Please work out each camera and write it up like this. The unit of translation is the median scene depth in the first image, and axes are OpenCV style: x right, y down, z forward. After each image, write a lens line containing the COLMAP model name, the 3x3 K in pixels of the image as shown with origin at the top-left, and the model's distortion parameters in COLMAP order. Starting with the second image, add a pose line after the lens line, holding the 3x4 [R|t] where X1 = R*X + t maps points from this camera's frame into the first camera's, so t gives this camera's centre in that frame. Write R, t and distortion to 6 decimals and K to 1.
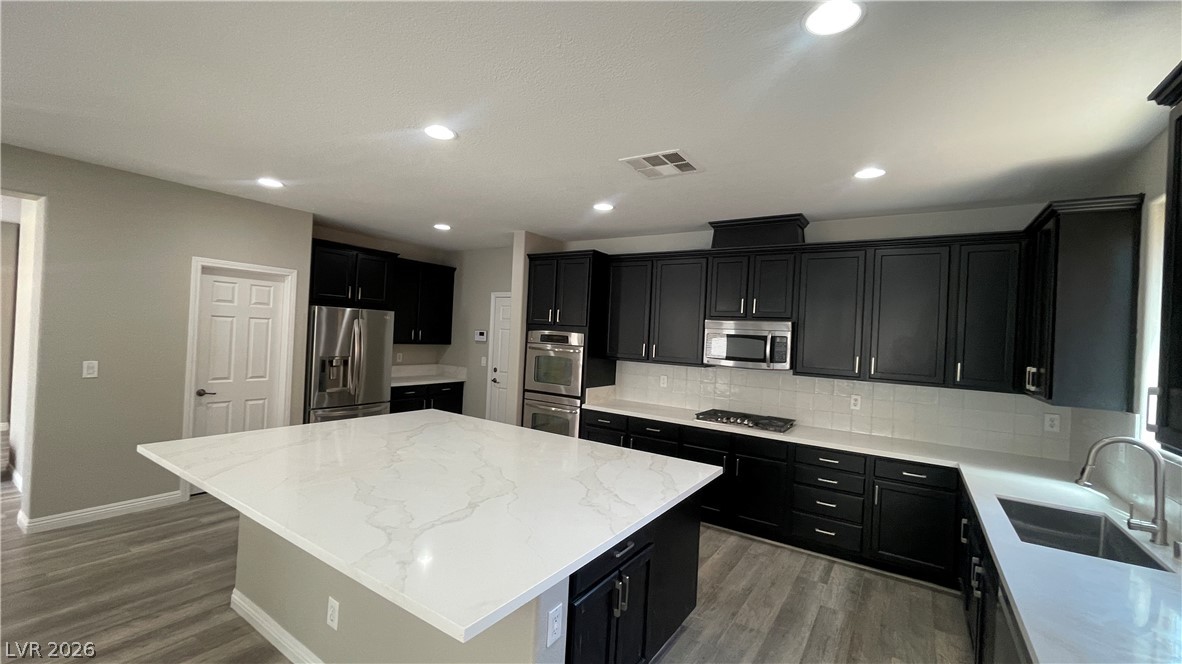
lens RADIAL K [[476.9, 0, 589.1], [0, 476.9, 332.6], [0, 0, 1]] dist [-0.001335, -0.000195]
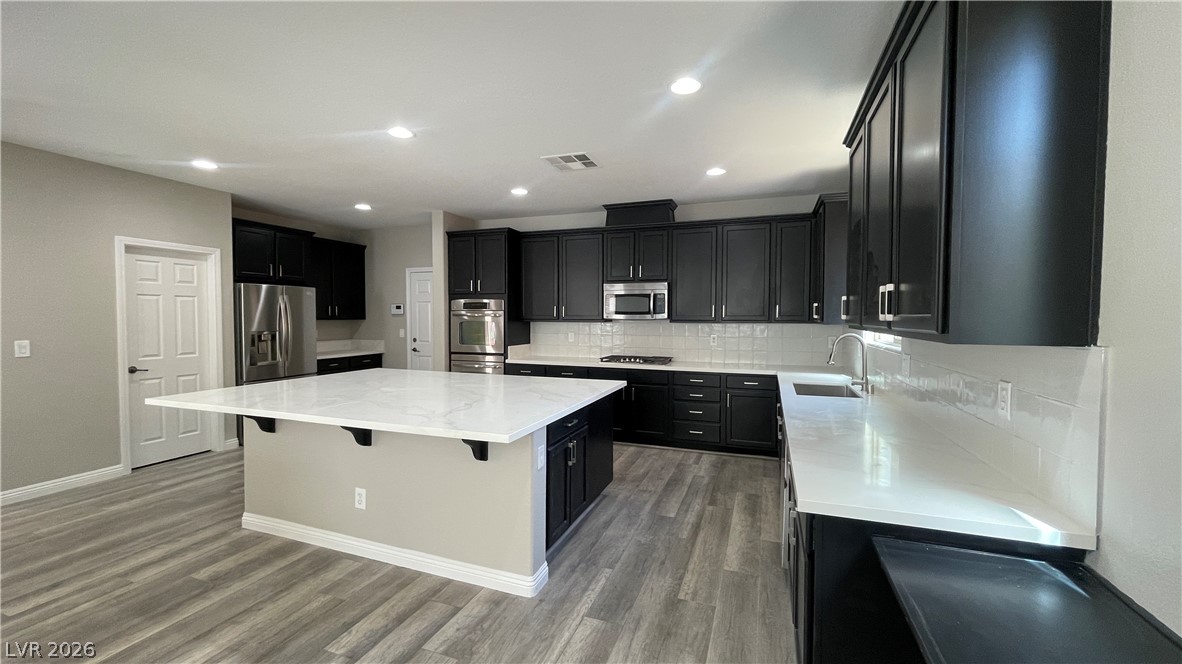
lens RADIAL K [[476.9, 0, 589.4], [0, 476.9, 334.0], [0, 0, 1]] dist [-0.001335, -0.000195]
pose [[0.970384, -0.056380, 0.234897, -0.109201], [0.045637, 0.997659, 0.050926, 0.046354], [-0.237219, -0.038698, 0.970685, -0.247213]]
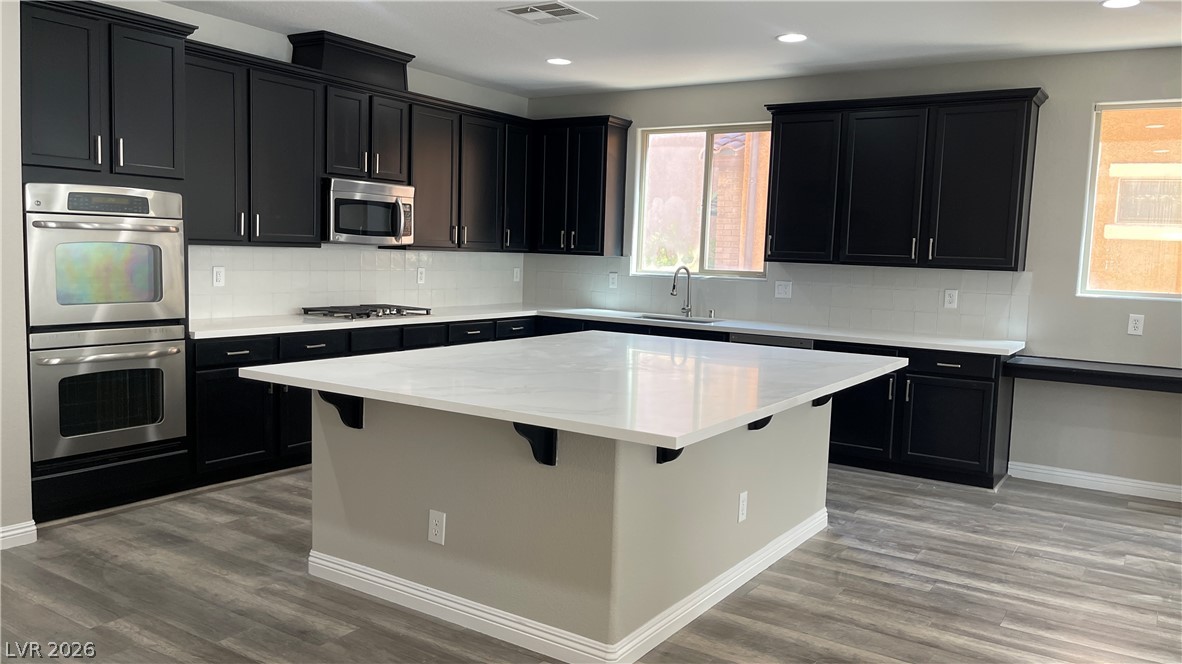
lens RADIAL K [[890.9, 0, 593.5], [0, 890.9, 332.5], [0, 0, 1]] dist [0.041838, -0.000953]
pose [[-0.015017, -0.145220, 0.989285, -1.251723], [-0.036193, 0.988828, 0.144604, -0.007618], [-0.999232, -0.033633, -0.020106, 0.741650]]
